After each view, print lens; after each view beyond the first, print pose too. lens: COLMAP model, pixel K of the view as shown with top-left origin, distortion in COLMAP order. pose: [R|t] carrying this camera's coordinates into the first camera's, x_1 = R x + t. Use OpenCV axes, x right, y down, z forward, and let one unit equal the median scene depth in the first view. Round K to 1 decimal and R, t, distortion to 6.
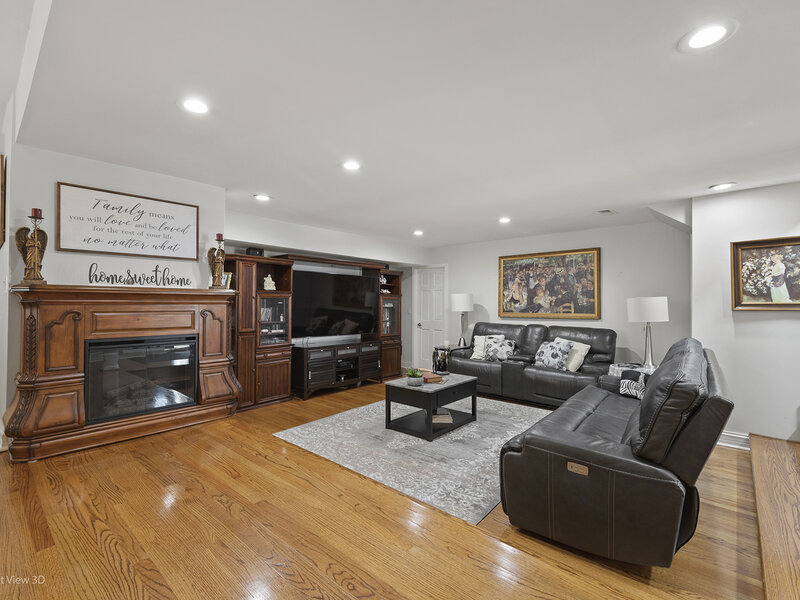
lens RADIAL K [[382.6, 0, 400.0], [0, 382.6, 300.0], [0, 0, 1]] dist [0.019105, 0.000140]
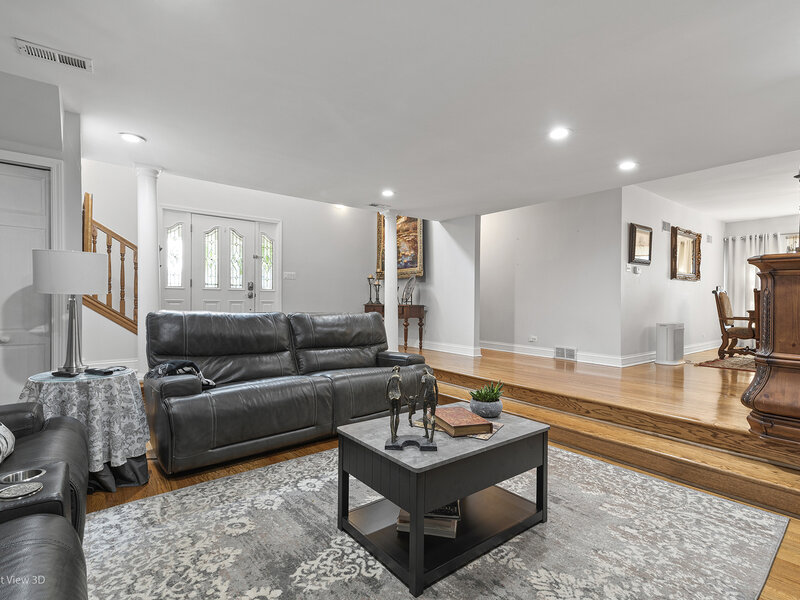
lens RADIAL K [[382.6, 0, 400.0], [0, 382.6, 300.0], [0, 0, 1]] dist [0.019105, 0.000140]
pose [[-0.980760, -0.016920, 0.194485, 0.039281], [-0.019822, 0.999719, -0.012985, 0.048814], [-0.194211, -0.016590, -0.980820, 1.107898]]
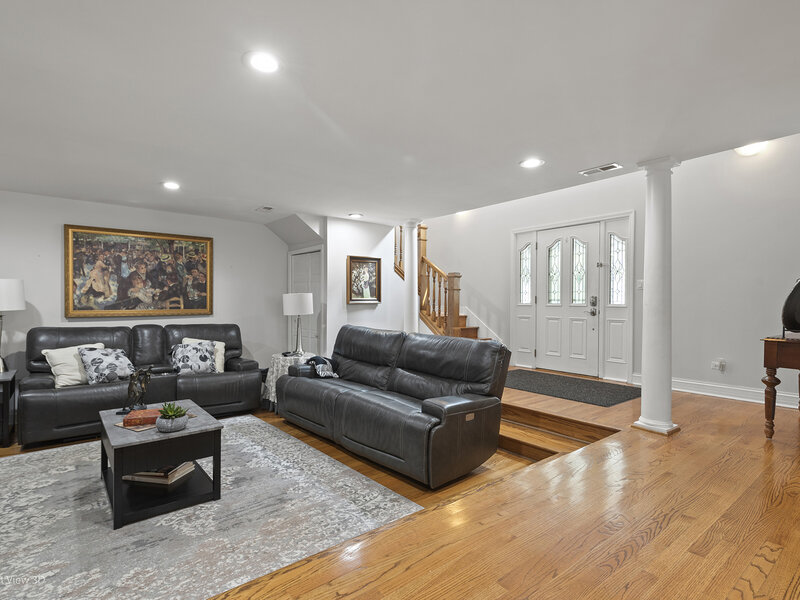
lens RADIAL K [[414.5, 0, 400.0], [0, 414.5, 300.0], [0, 0, 1]] dist [0.015843, -0.001109]
pose [[0.160231, 0.001087, 0.987079, -0.402871], [-0.016613, 0.999861, 0.001596, 0.004930], [-0.986940, -0.016654, 0.160227, 0.378228]]
